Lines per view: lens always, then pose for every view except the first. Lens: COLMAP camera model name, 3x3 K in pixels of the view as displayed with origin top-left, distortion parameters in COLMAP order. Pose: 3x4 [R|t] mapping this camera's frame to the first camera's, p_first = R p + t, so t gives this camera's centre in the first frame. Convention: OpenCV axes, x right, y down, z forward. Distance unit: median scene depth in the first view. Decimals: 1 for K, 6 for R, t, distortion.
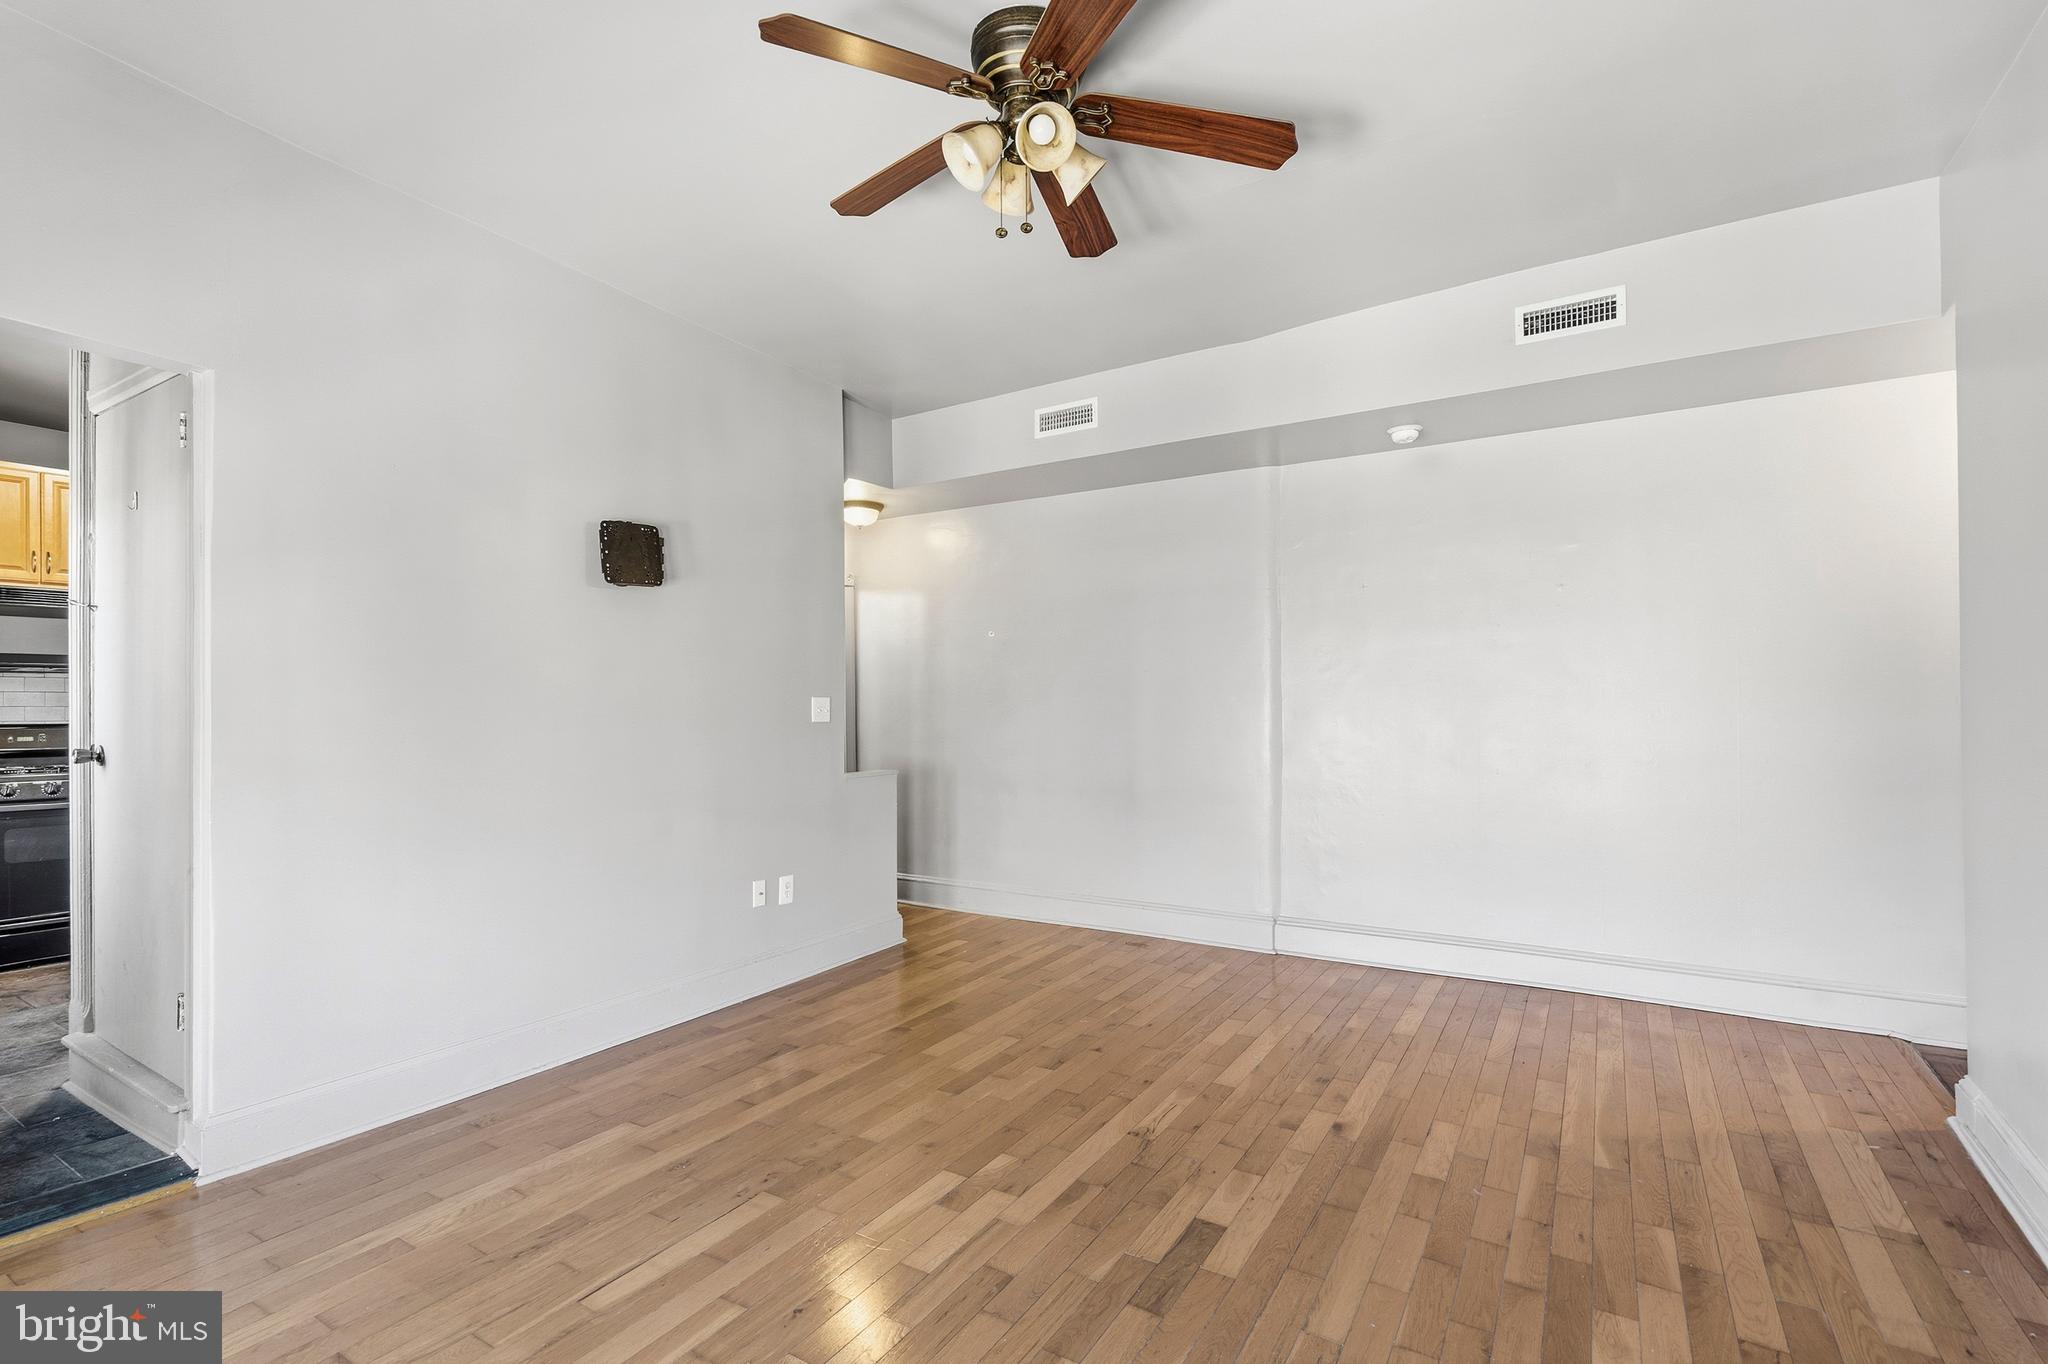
lens RADIAL K [[947.8, 0, 1017.5], [0, 947.8, 696.4], [0, 0, 1]] dist [-0.001833, 0.001466]
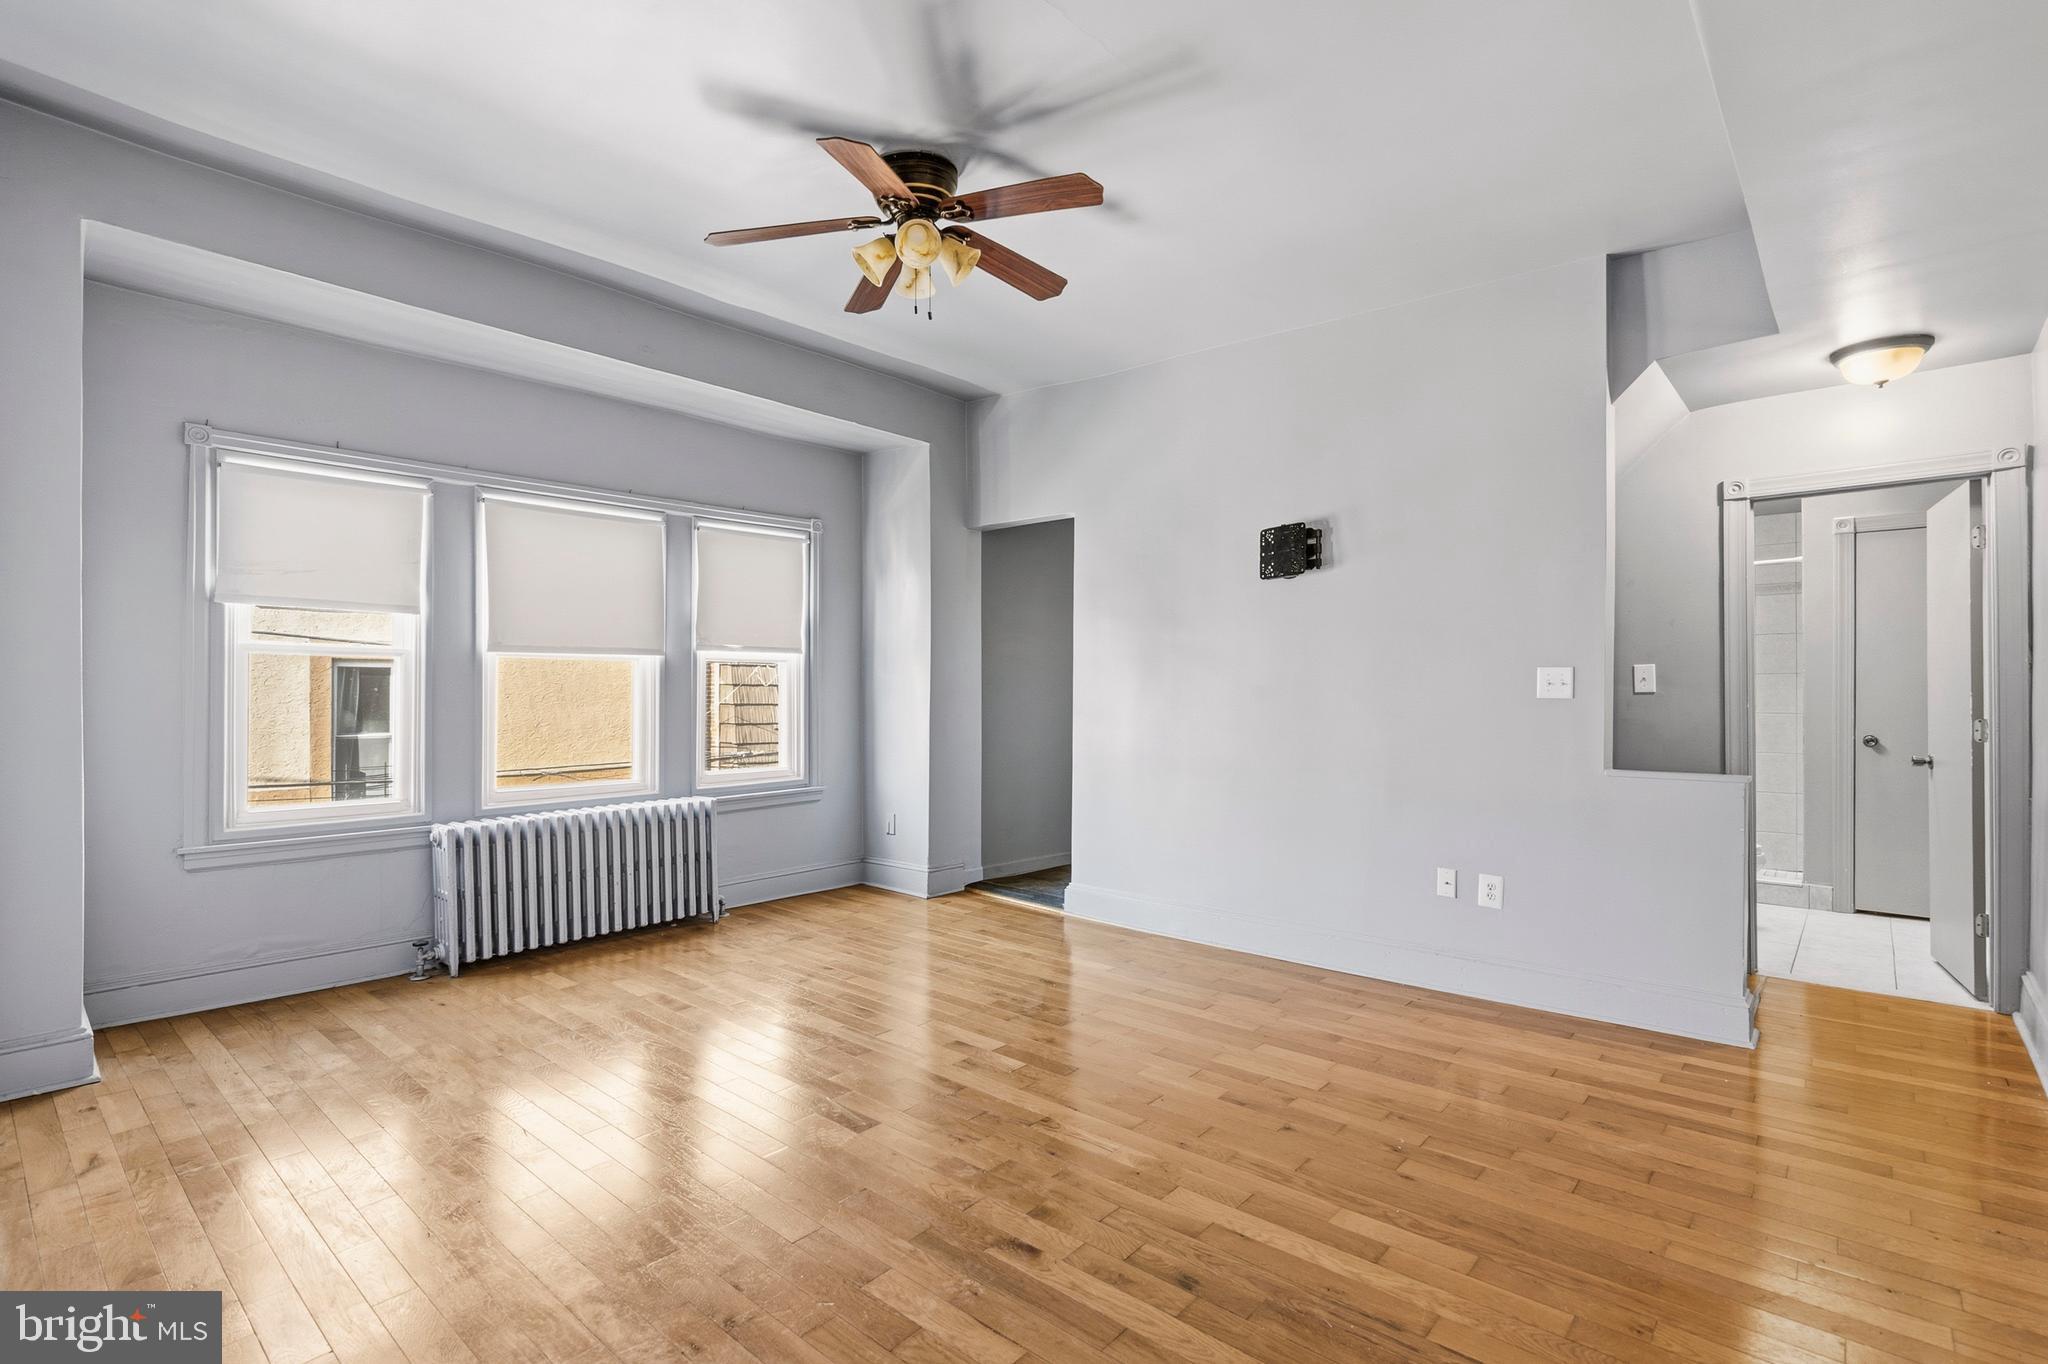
lens RADIAL K [[947.8, 0, 1017.5], [0, 947.8, 696.4], [0, 0, 1]] dist [-0.001833, 0.001466]
pose [[-0.168239, 0.007863, -0.985715, 0.859354], [0.009154, 0.999938, 0.006414, 0.020862], [0.985704, -0.007945, -0.168300, 0.911409]]
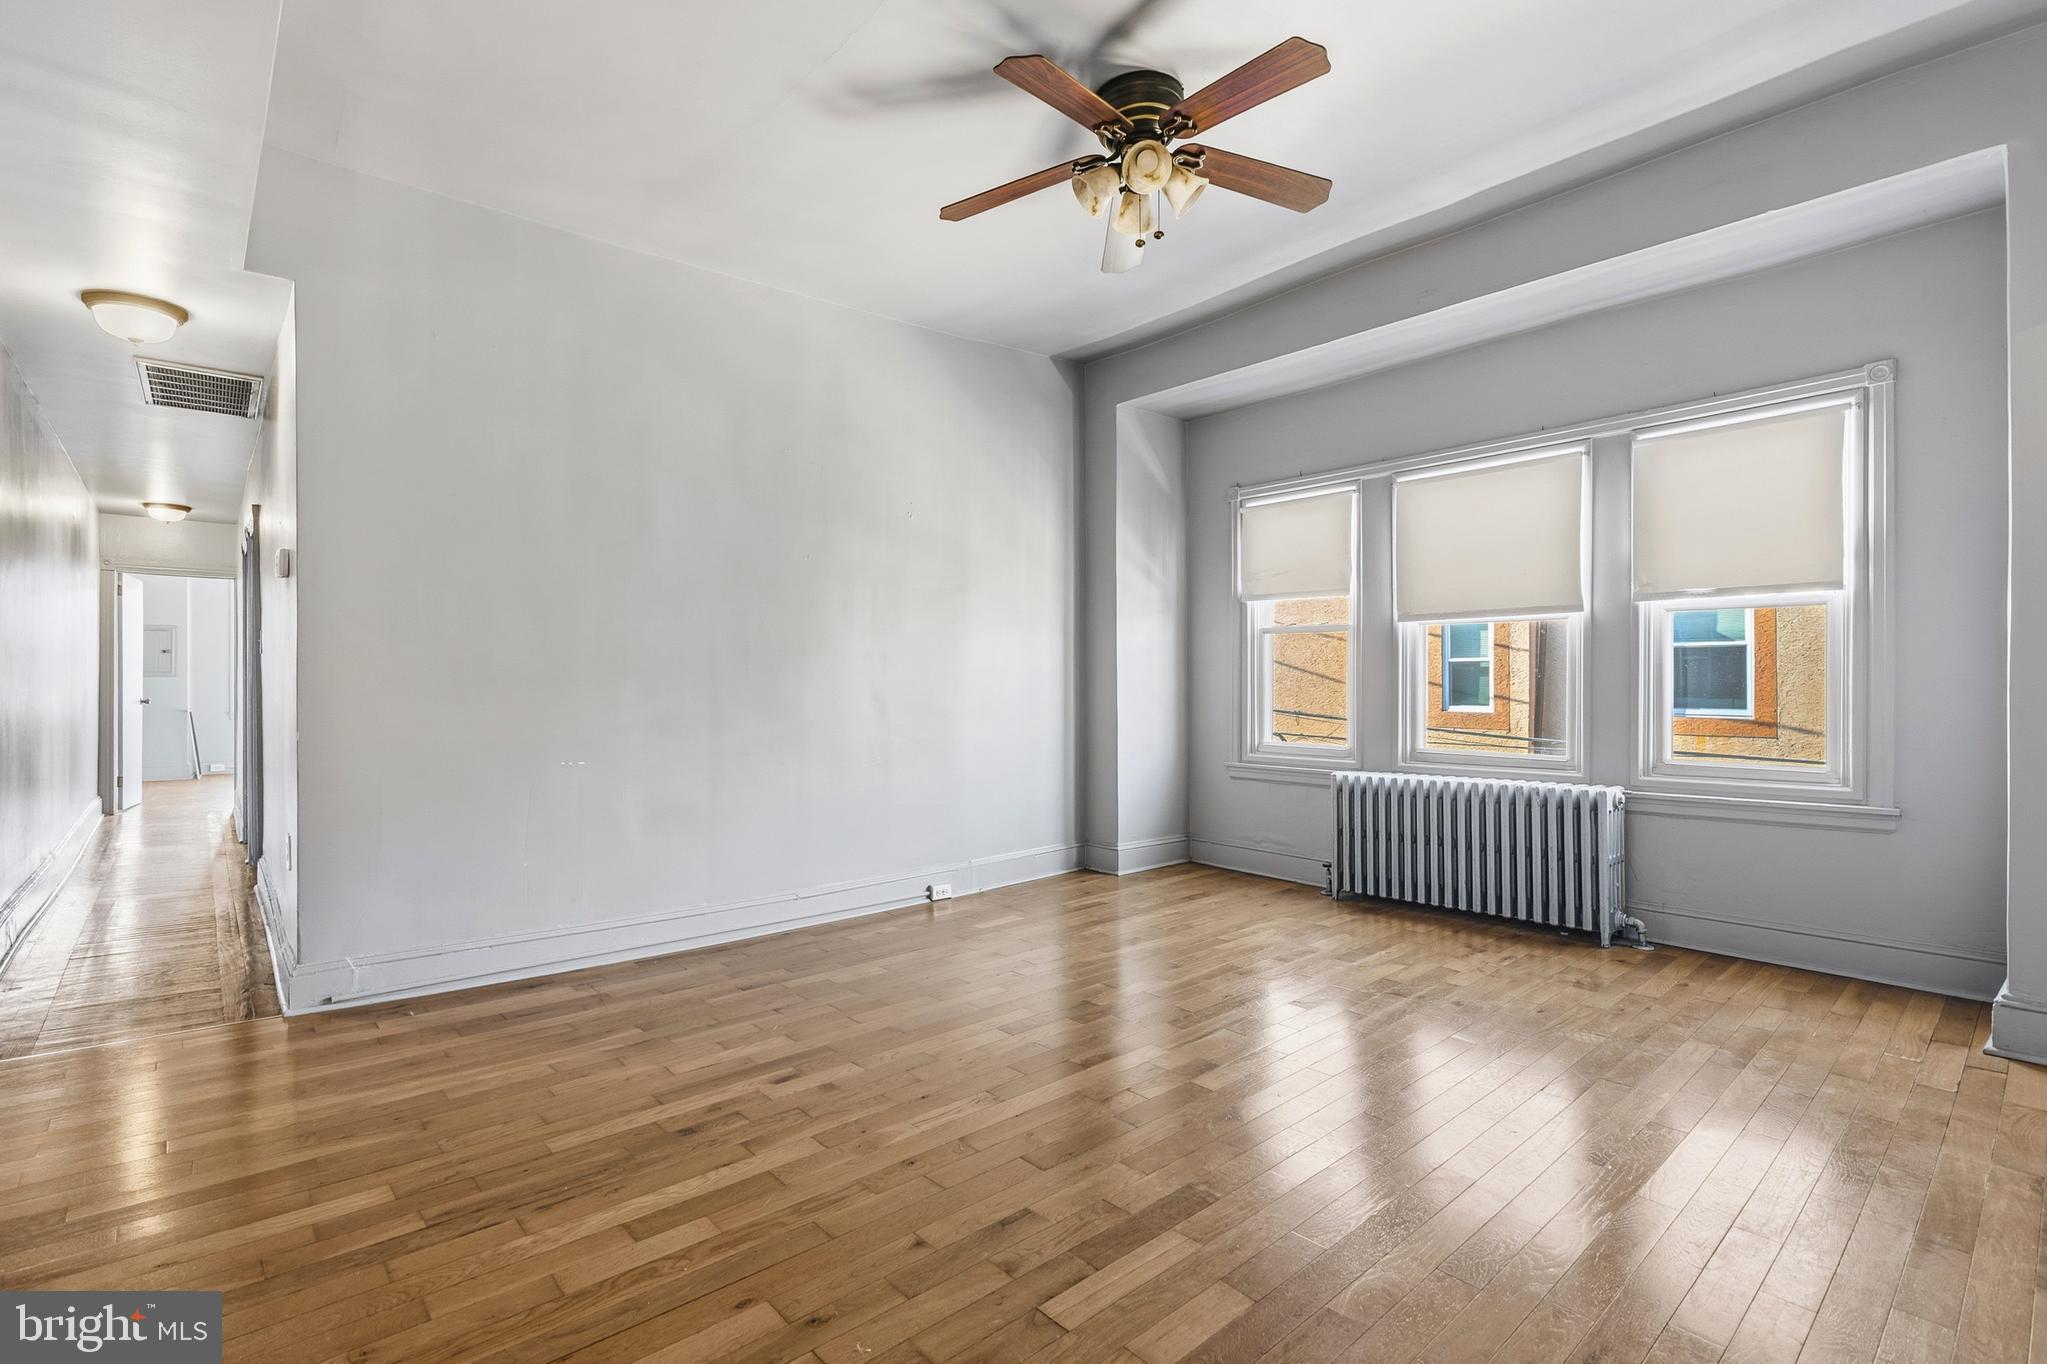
lens RADIAL K [[951.4, 0, 1009.8], [0, 951.4, 675.4], [0, 0, 1]] dist [-0.004090, -0.000387]
pose [[-0.957035, 0.007664, 0.289870, -0.122548], [0.004338, 0.999917, -0.012115, 0.055503], [-0.289939, -0.010337, -0.956989, 1.496681]]
